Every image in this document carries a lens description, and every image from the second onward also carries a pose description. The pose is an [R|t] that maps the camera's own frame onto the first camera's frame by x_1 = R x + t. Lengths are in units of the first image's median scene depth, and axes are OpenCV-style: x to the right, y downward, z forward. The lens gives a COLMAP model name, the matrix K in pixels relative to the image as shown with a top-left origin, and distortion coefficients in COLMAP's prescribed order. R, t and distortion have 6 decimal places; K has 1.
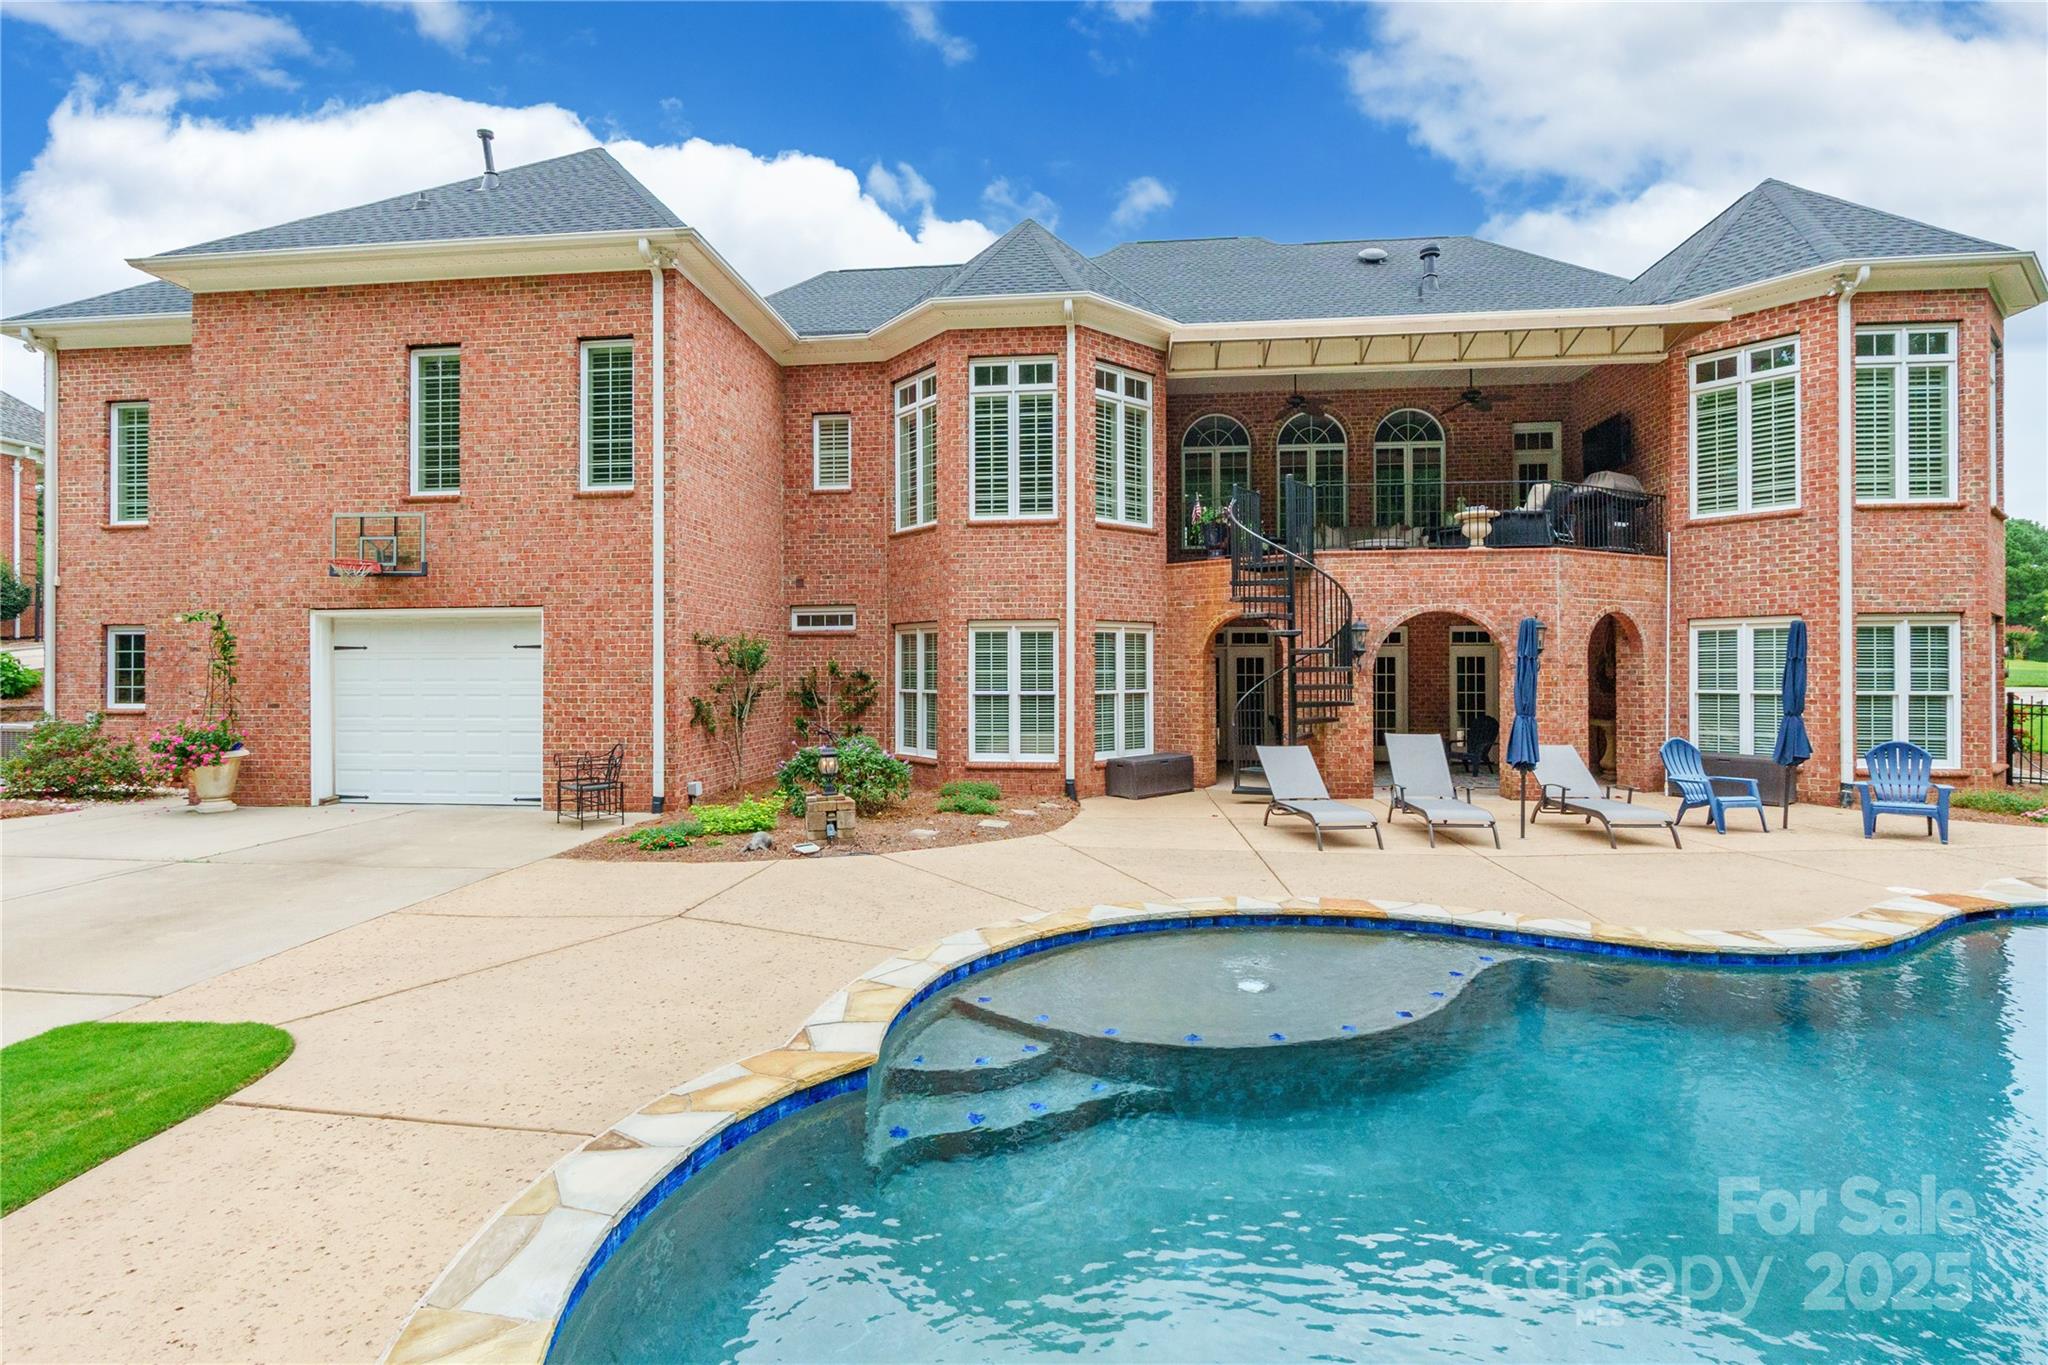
lens RADIAL K [[984.7, 0, 1027.2], [0, 984.7, 661.4], [0, 0, 1]] dist [-0.001540, -0.000451]
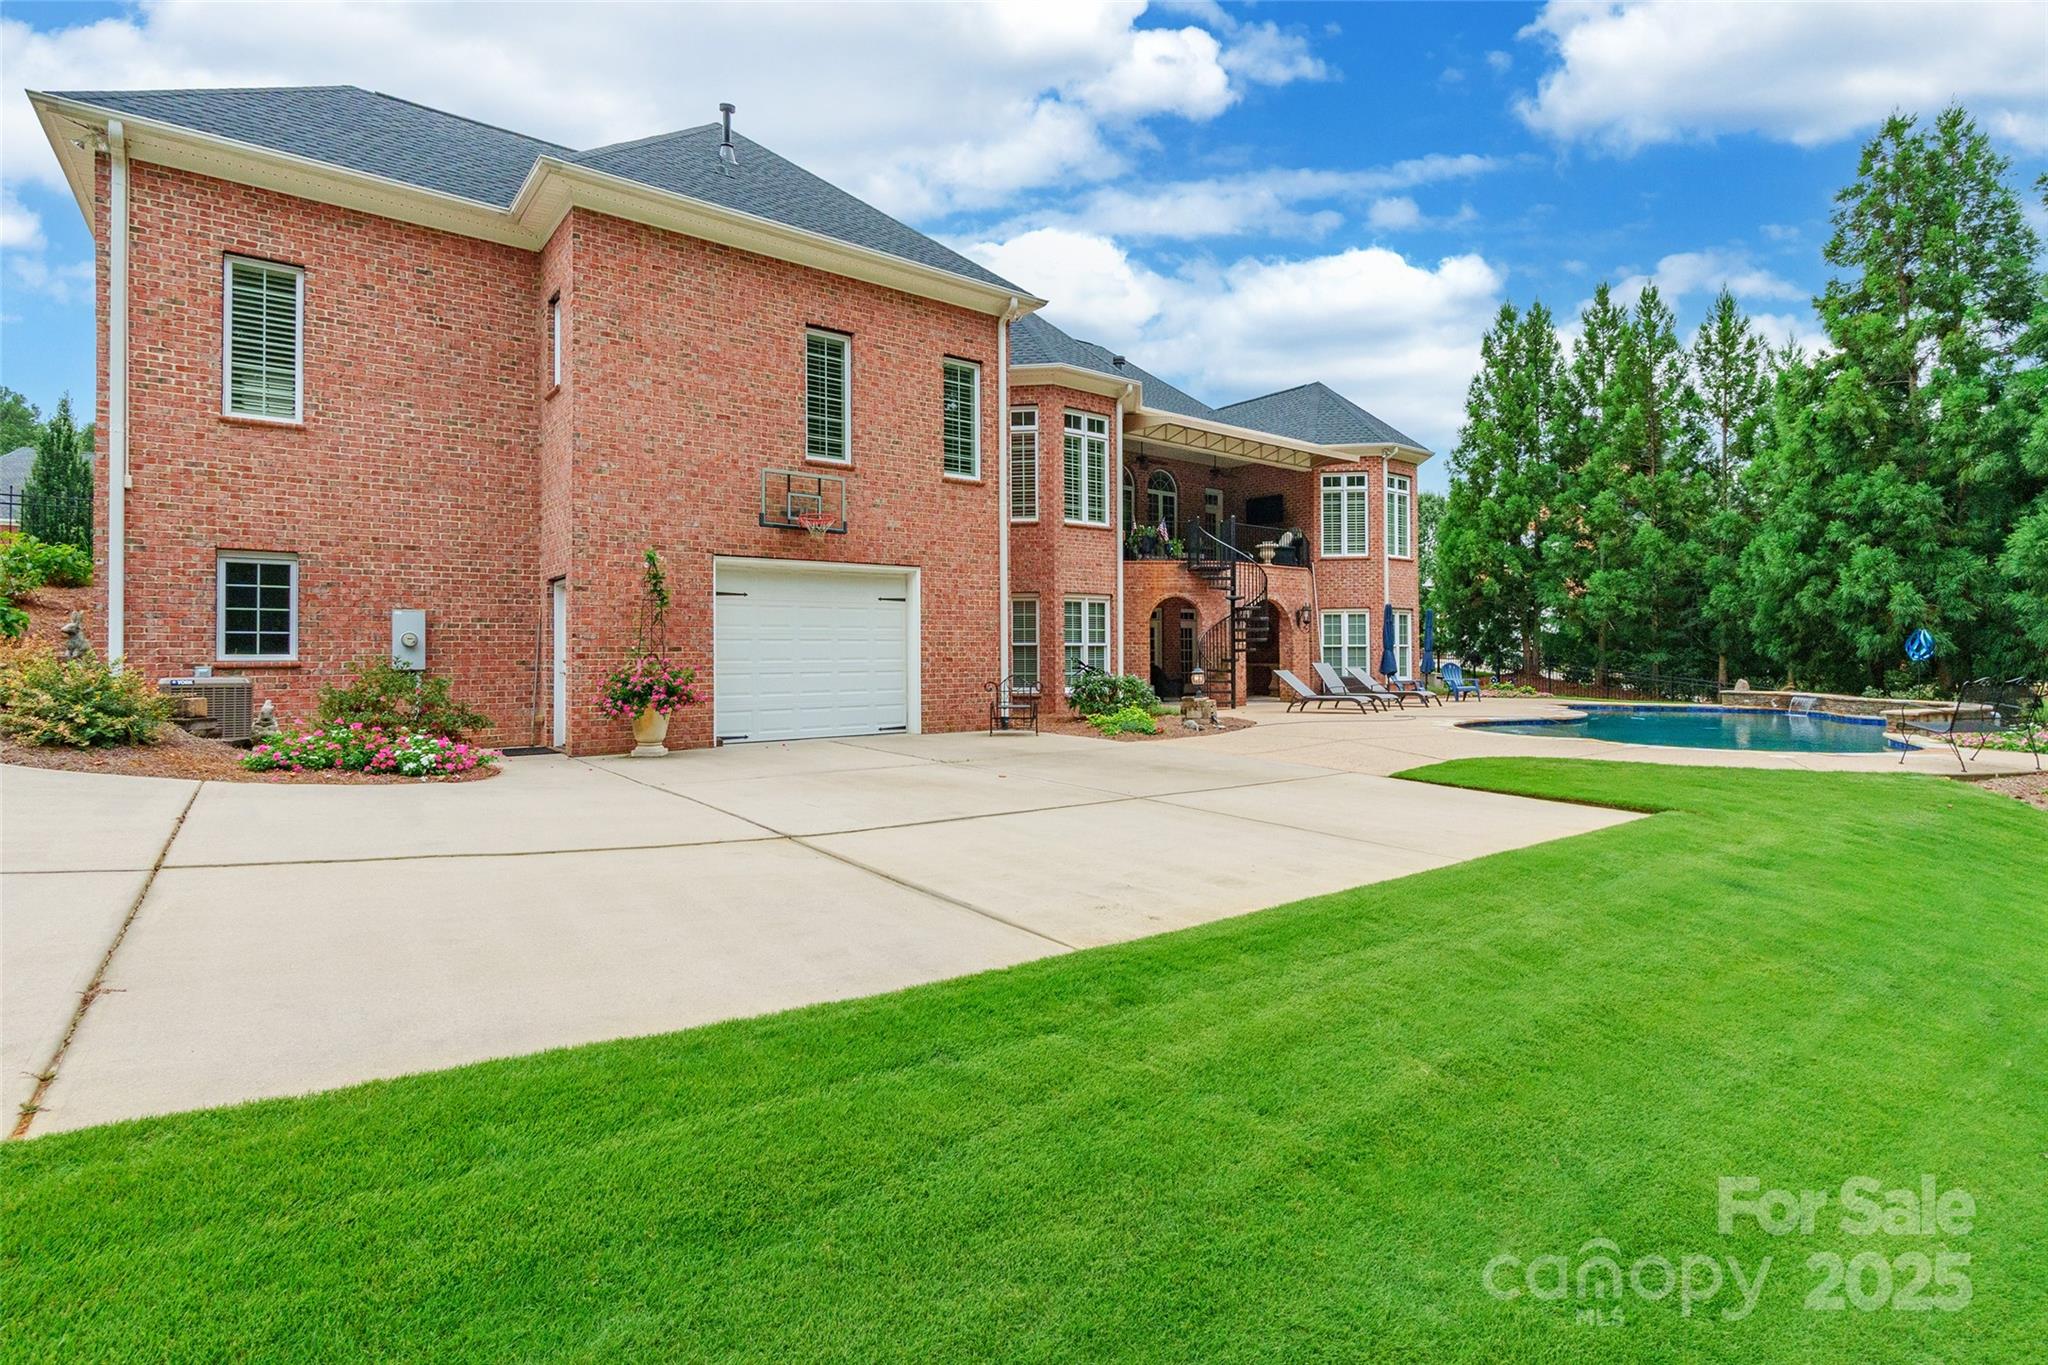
lens RADIAL K [[981.9, 0, 1060.4], [0, 981.9, 633.4], [0, 0, 1]] dist [-0.002466, -0.000935]
pose [[0.698500, 0.013766, 0.715477, -1.124878], [-0.002276, 0.999853, -0.017016, 0.042445], [-0.715606, 0.010257, 0.698429, 0.026211]]
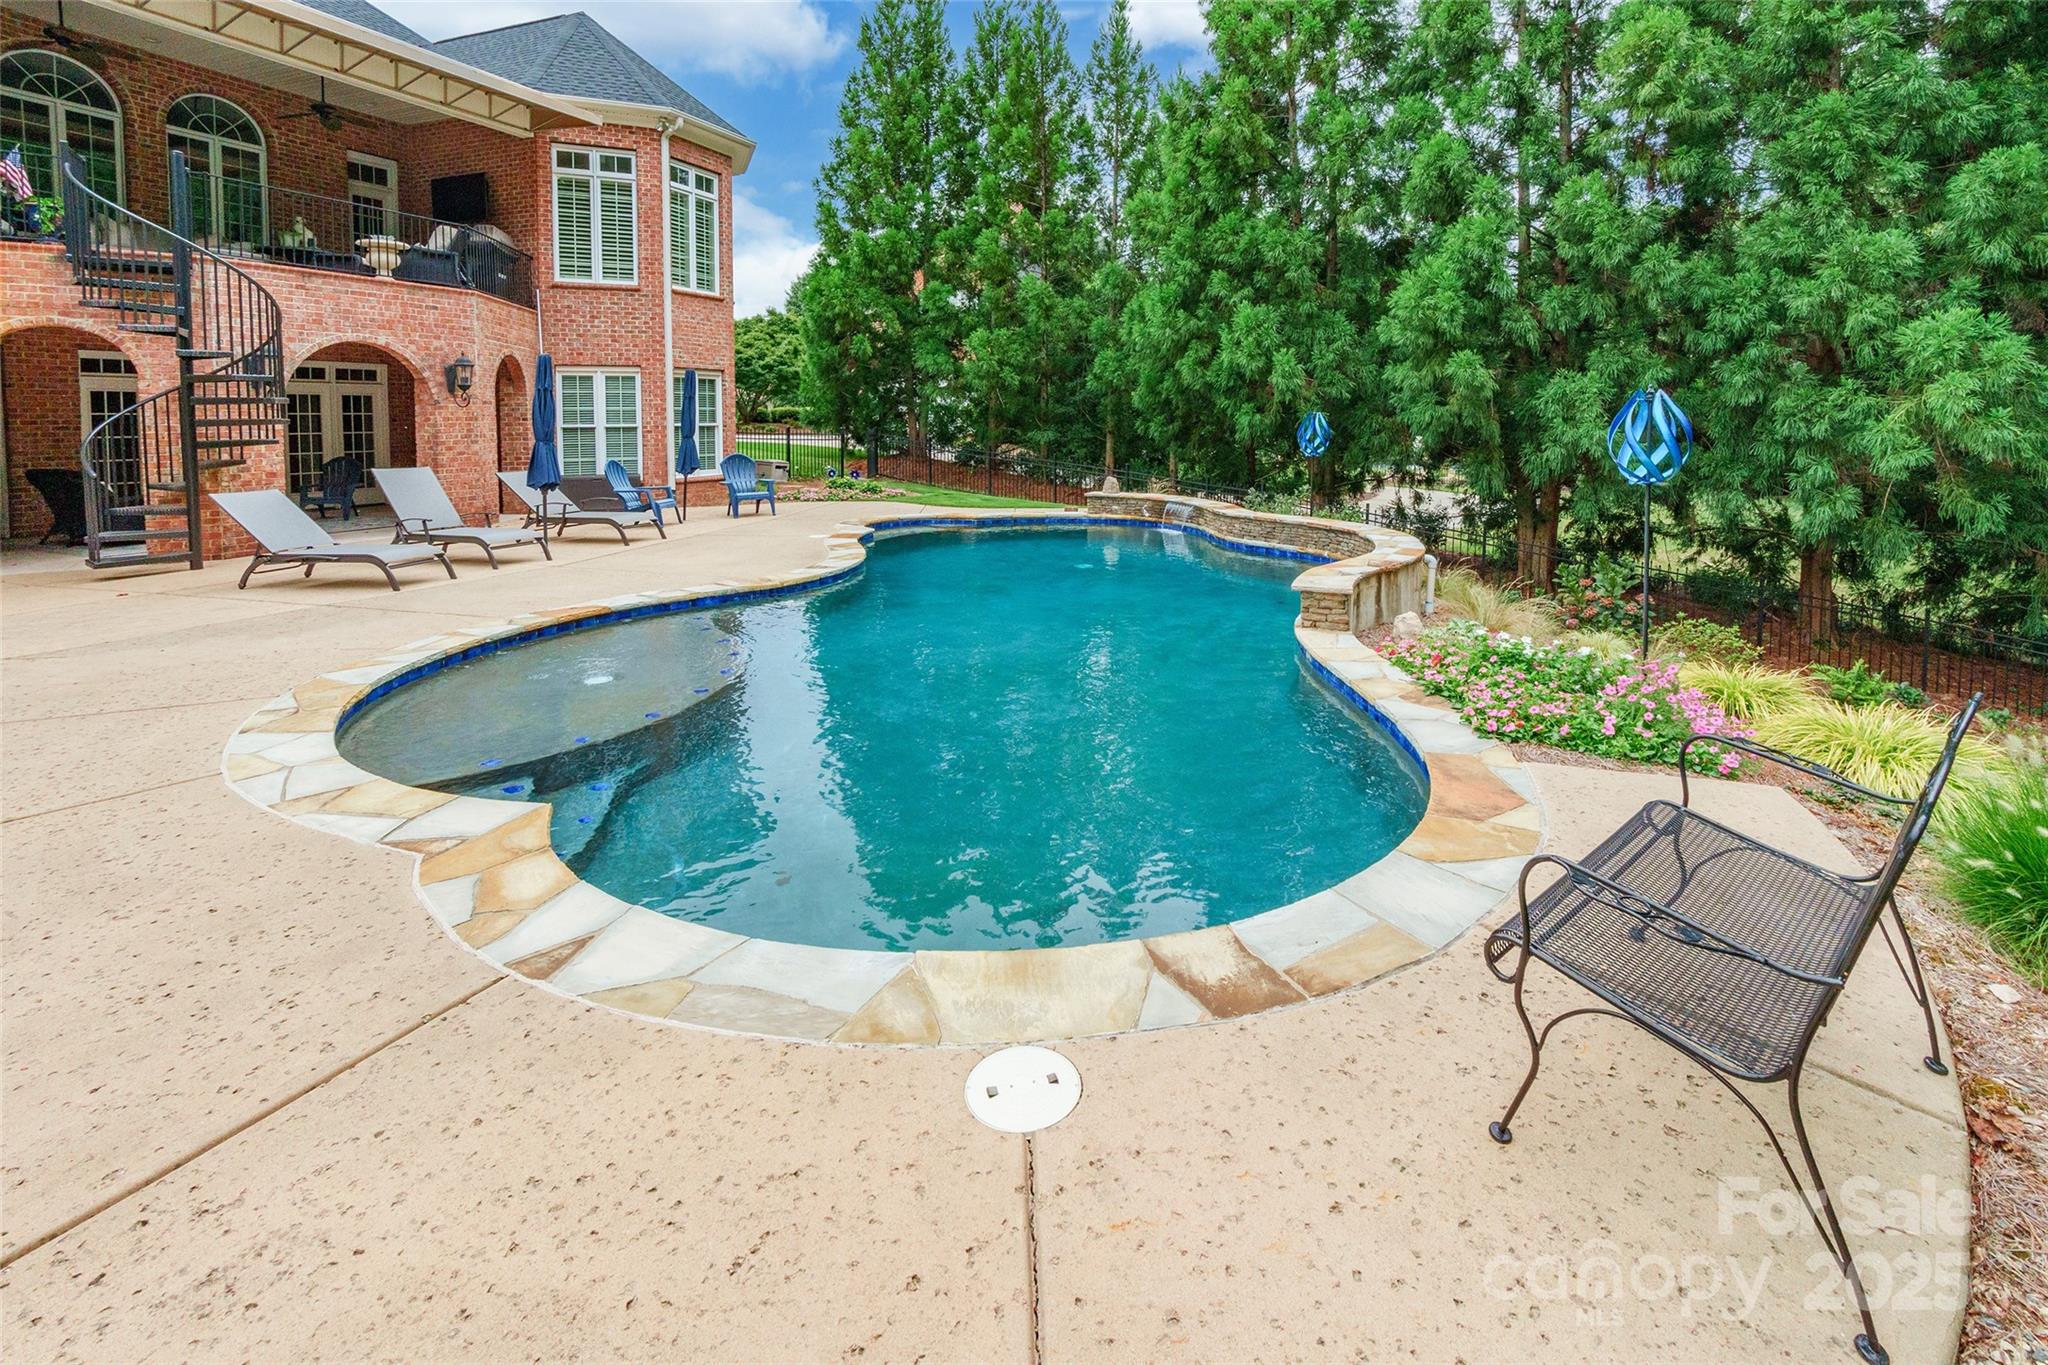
lens RADIAL K [[910.3, 0, 1079.1], [0, 910.3, 450.9], [0, 0, 1]] dist [-0.000237, -0.000034]
pose [[0.244906, -0.036092, 0.968875, -0.258152], [-0.003558, 0.999267, 0.038123, 0.017600], [-0.969540, -0.012784, 0.244598, 0.122937]]
